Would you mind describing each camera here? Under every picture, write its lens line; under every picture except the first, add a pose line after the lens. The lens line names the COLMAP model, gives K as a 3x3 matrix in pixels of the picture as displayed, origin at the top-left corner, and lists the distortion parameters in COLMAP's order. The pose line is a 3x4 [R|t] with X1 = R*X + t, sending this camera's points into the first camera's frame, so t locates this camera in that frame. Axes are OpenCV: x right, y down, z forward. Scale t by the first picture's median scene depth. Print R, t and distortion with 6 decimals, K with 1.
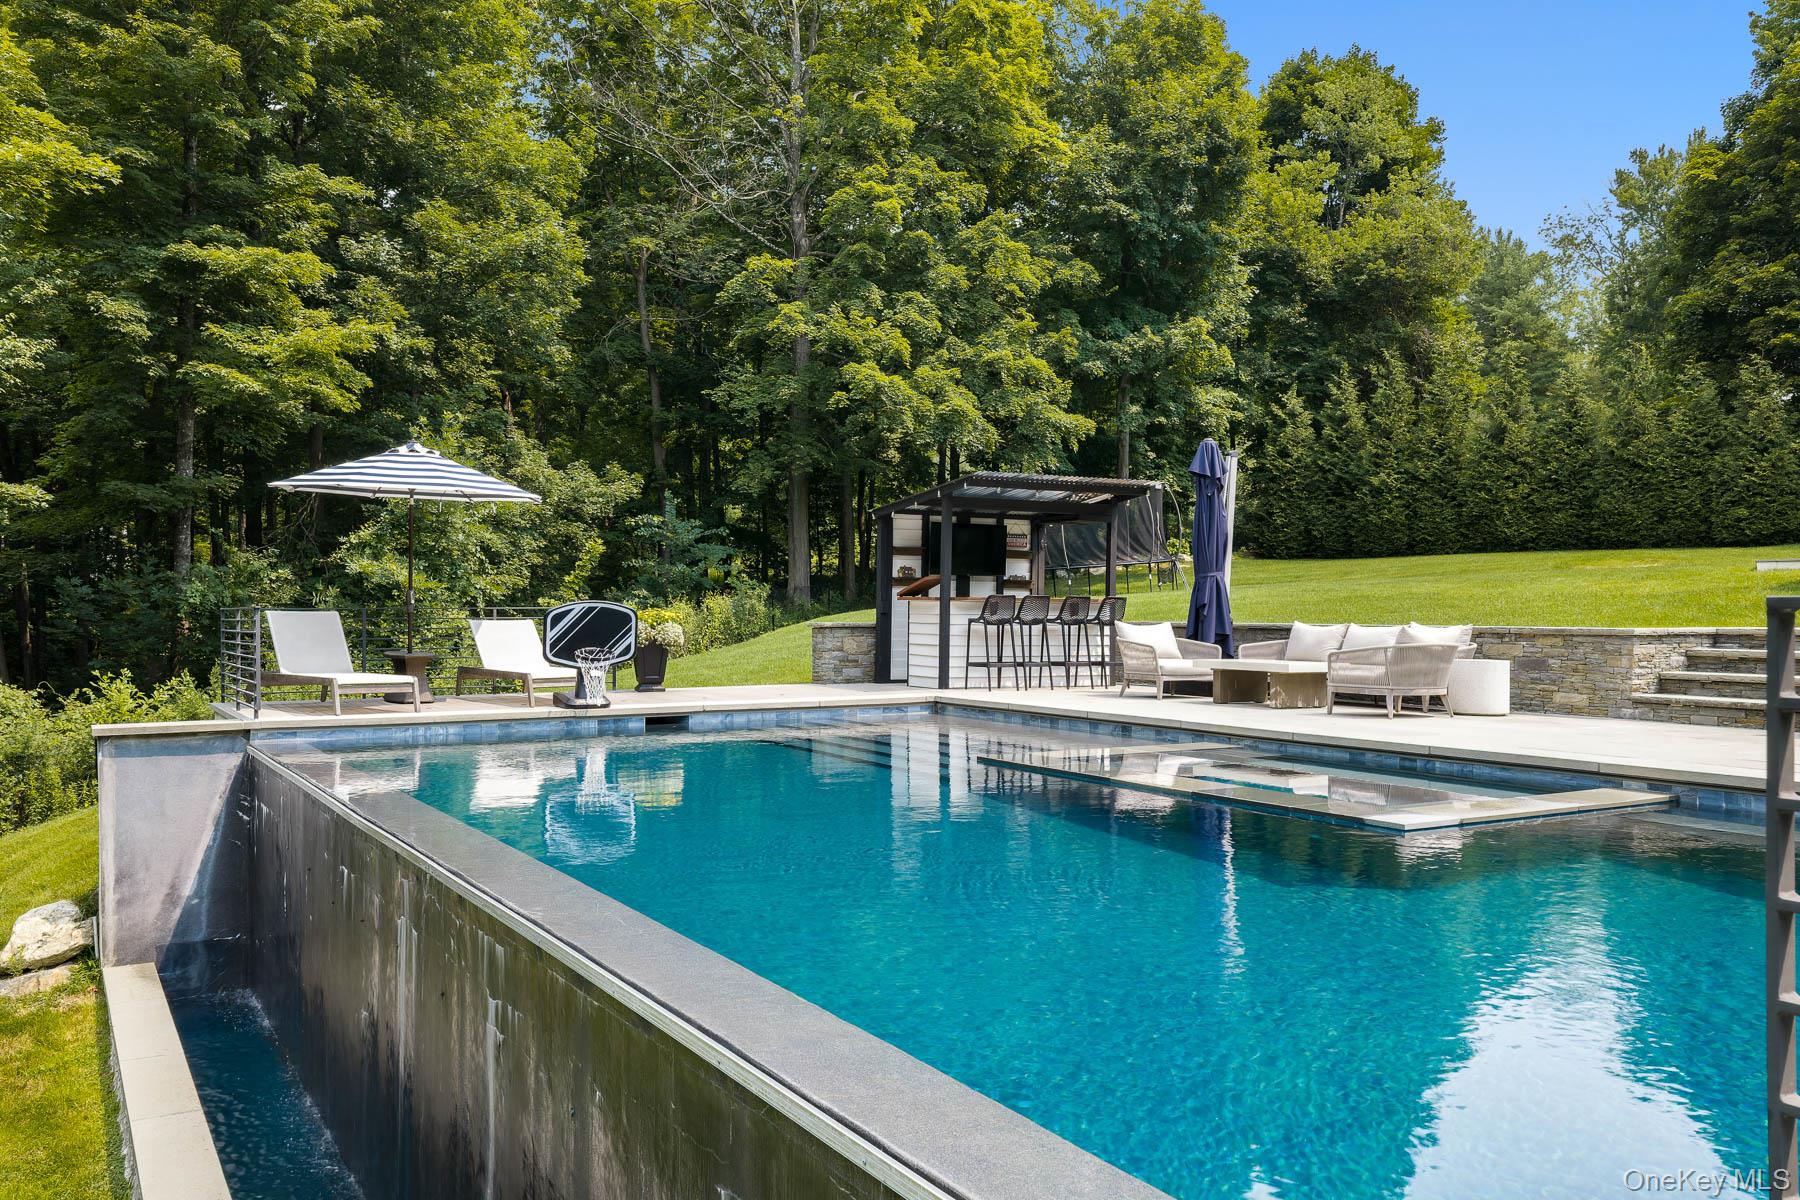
lens RADIAL K [[1517.4, 0, 902.0], [0, 1517.4, 604.4], [0, 0, 1]] dist [0.040441, -0.005864]
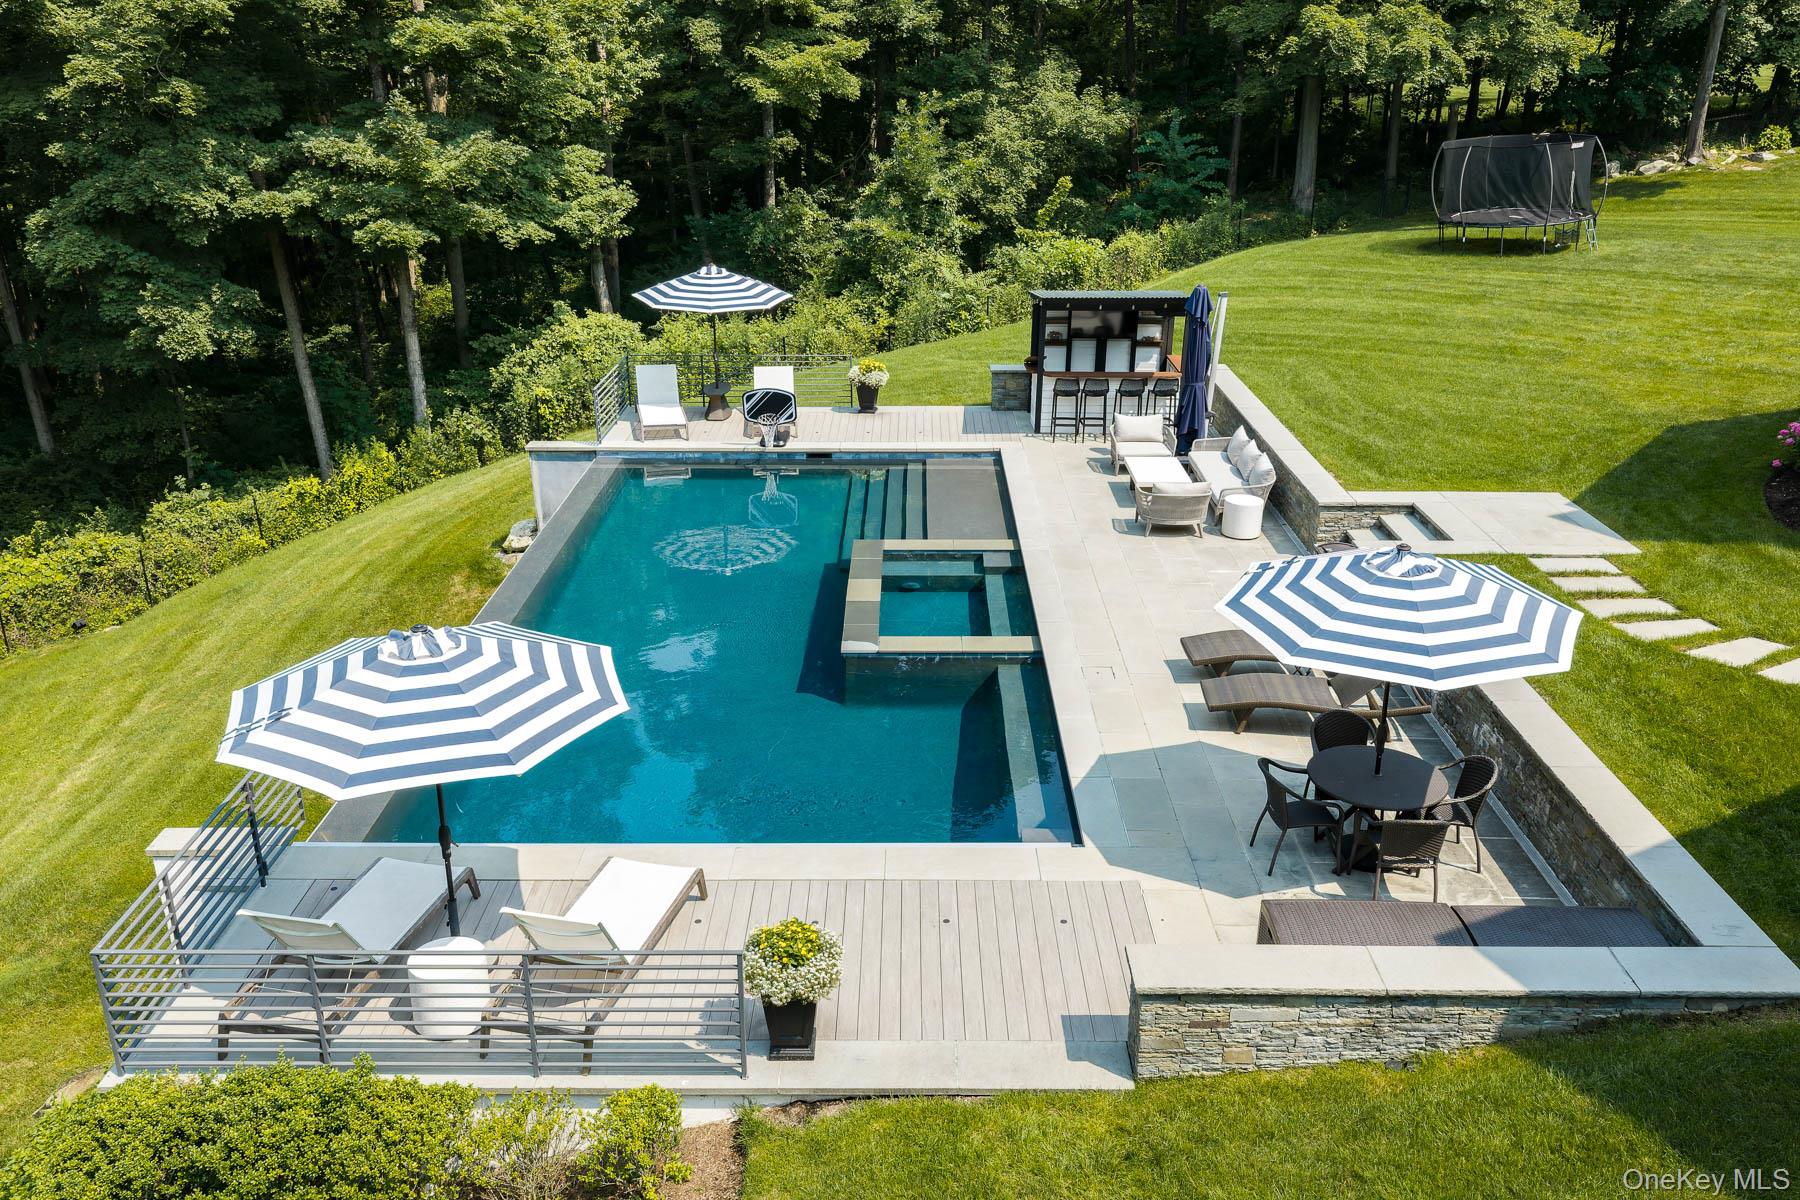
lens RADIAL K [[1517.4, 0, 900.4], [0, 1517.4, 598.1], [0, 0, 1]] dist [0.040441, -0.005864]
pose [[0.863712, 0.178513, -0.471311, 0.481819], [0.000623, 0.934790, 0.355201, -0.241619], [0.503985, -0.307085, 0.807278, -0.242620]]
